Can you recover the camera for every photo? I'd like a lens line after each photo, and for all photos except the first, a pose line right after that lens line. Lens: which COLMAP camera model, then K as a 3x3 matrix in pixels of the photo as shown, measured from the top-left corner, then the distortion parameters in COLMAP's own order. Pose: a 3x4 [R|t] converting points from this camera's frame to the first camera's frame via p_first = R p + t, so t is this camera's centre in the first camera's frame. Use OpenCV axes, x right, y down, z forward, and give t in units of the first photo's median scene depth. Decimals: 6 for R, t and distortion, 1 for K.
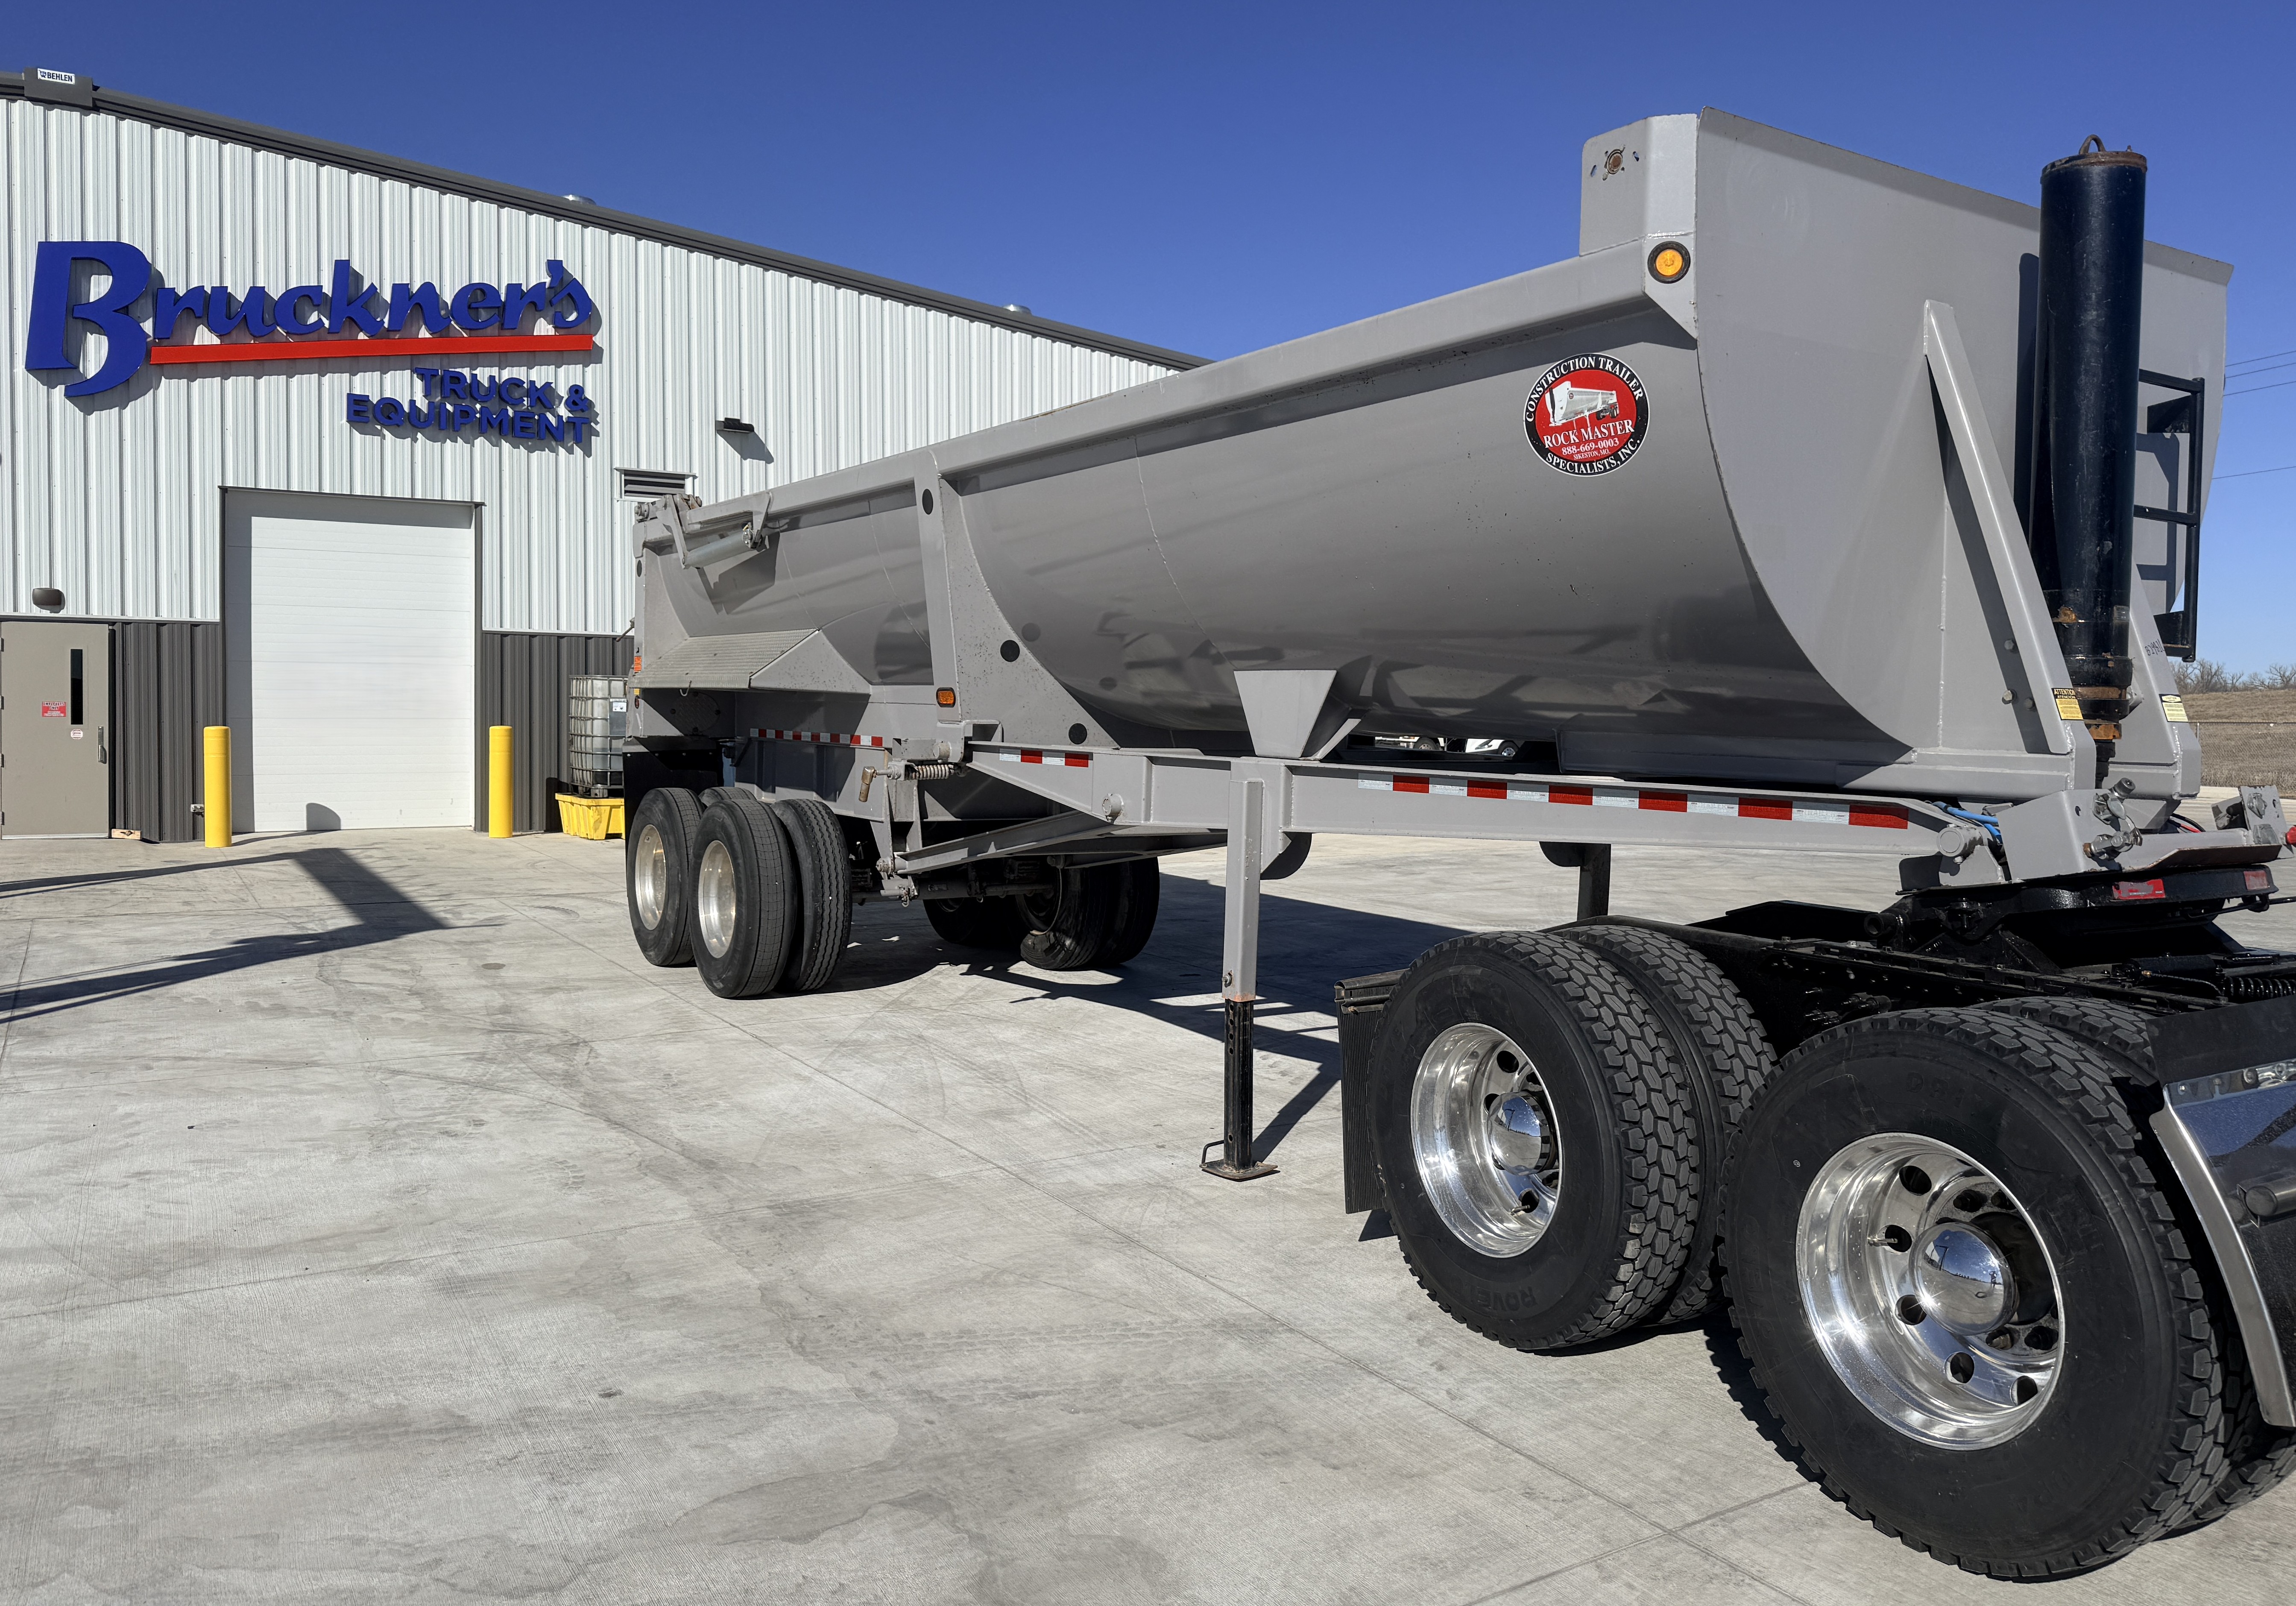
lens RADIAL K [[1680.7, 0, 1149.3], [0, 1680.7, 726.2], [0, 0, 1]] dist [0.001789, -0.154894]
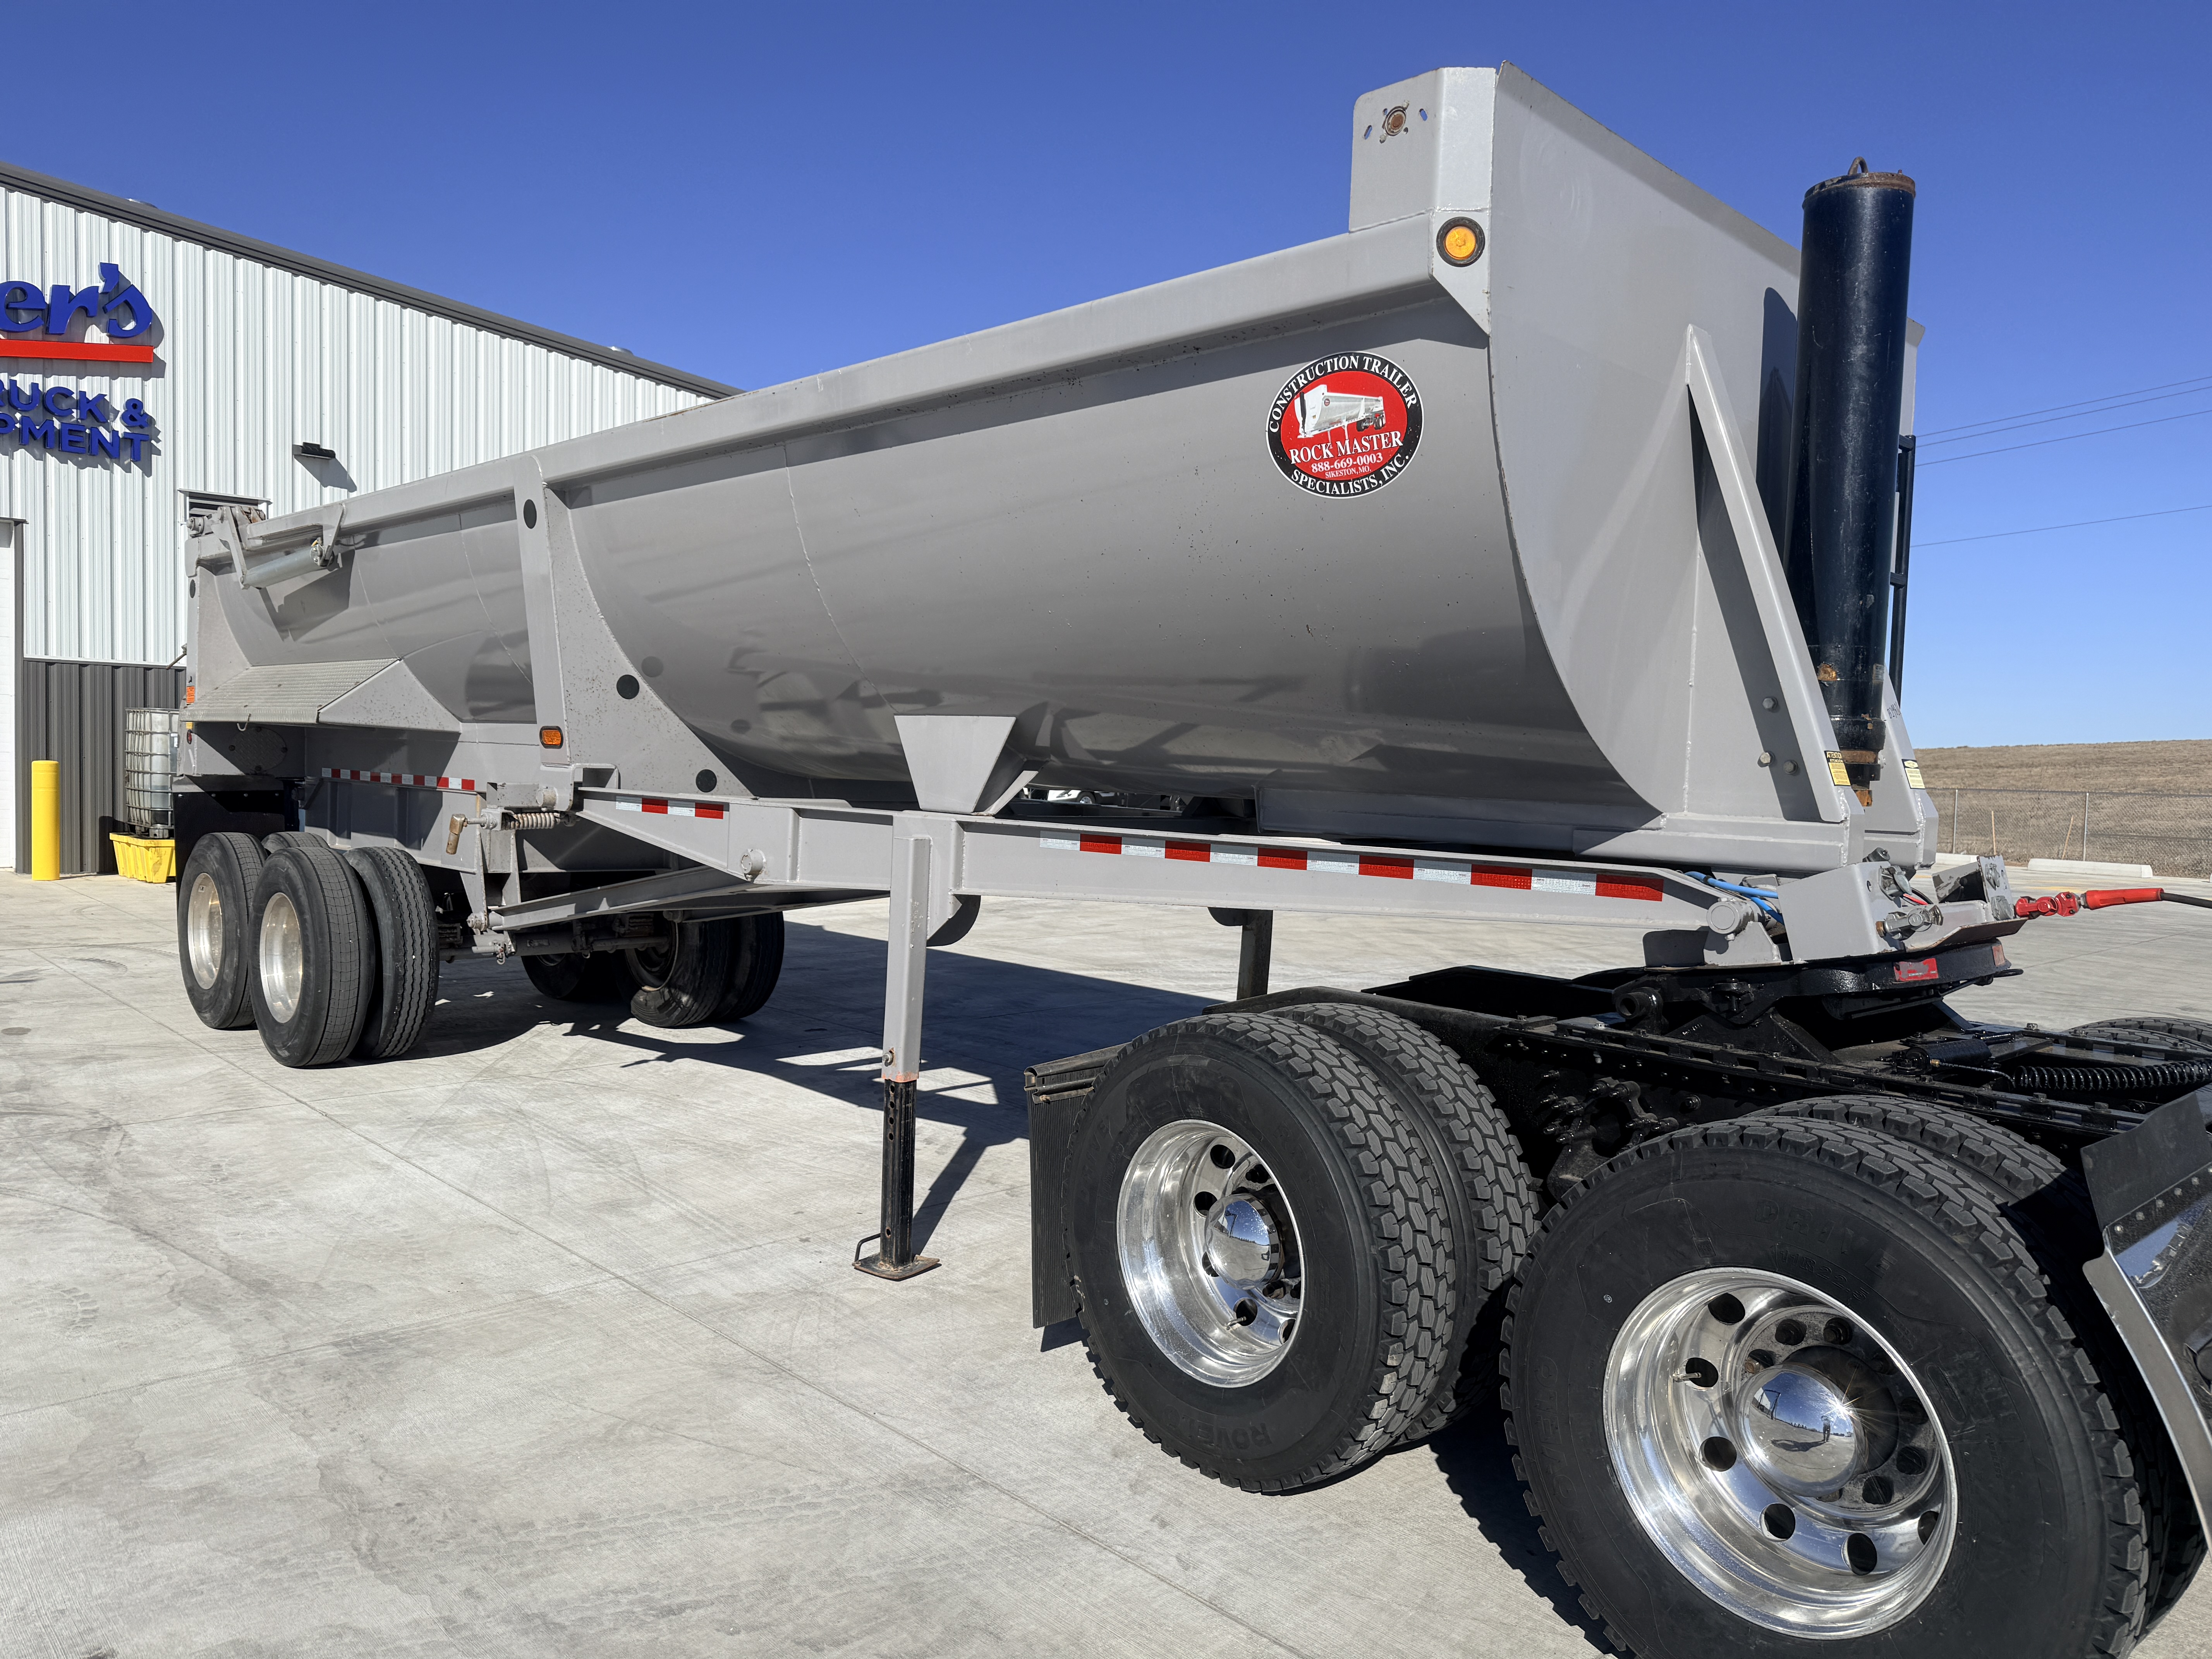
lens RADIAL K [[1561.6, 0, 1106.0], [0, 1561.6, 829.5], [0, 0, 1]] dist [-0.006298, -0.041740]
pose [[0.974202, 0.007206, 0.225563, -0.028691], [-0.015332, 0.999294, 0.034298, -0.001940], [-0.225156, -0.036871, 0.973625, 0.173319]]
